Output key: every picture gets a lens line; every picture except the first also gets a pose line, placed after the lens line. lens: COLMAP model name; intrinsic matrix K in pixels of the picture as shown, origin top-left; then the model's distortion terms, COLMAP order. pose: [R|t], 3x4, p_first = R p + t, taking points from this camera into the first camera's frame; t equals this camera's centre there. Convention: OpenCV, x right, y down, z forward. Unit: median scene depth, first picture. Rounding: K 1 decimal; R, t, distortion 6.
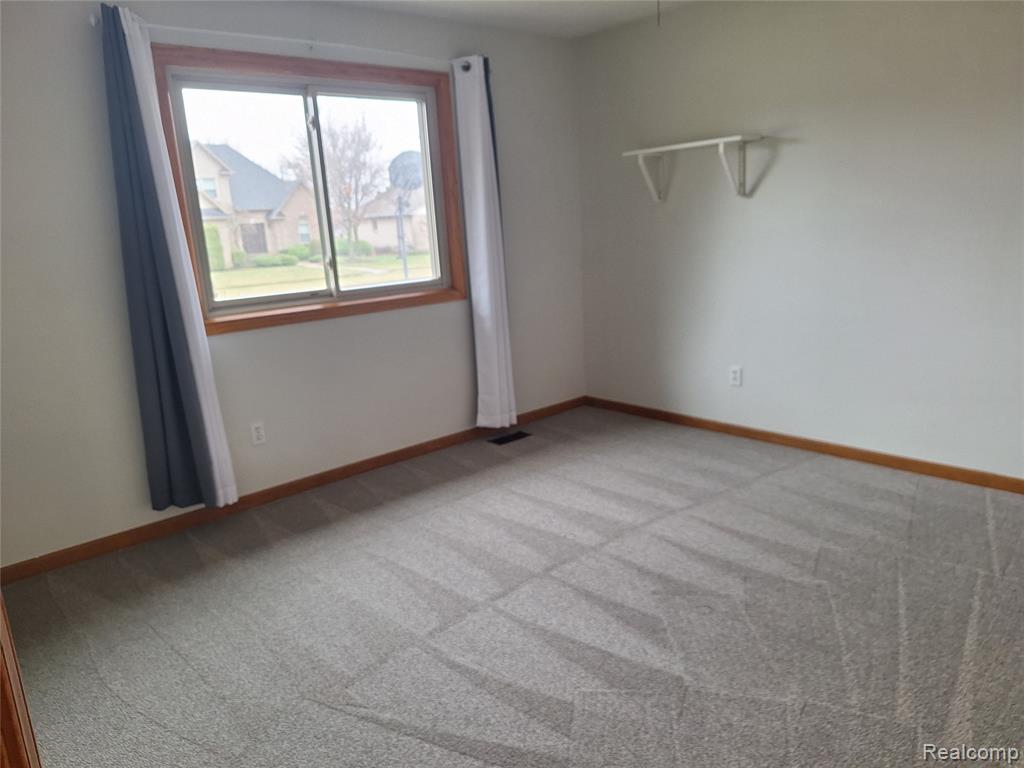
lens RADIAL K [[703.4, 0, 512.0], [0, 703.4, 384.0], [0, 0, 1]] dist [0.098738, -0.124882]
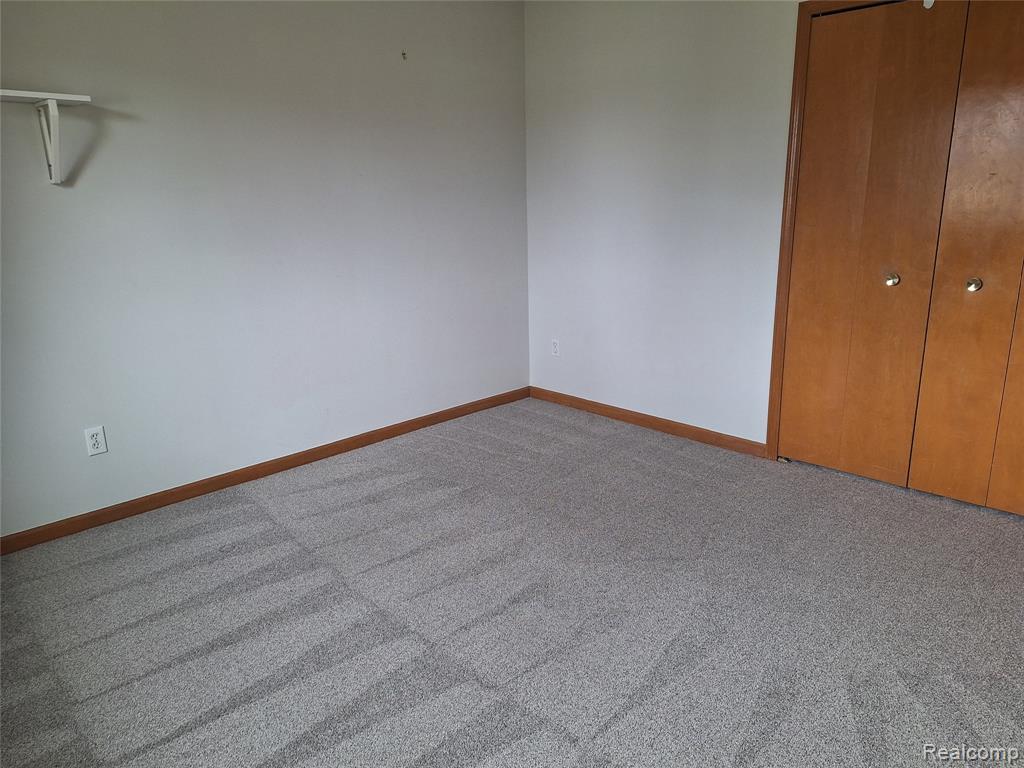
lens RADIAL K [[703.4, 0, 512.0], [0, 703.4, 384.0], [0, 0, 1]] dist [0.098738, -0.124882]
pose [[-0.060712, -0.187804, 0.980328, -0.437175], [0.246473, 0.948906, 0.197048, -0.115095], [-0.967246, 0.253587, -0.011321, 0.673039]]
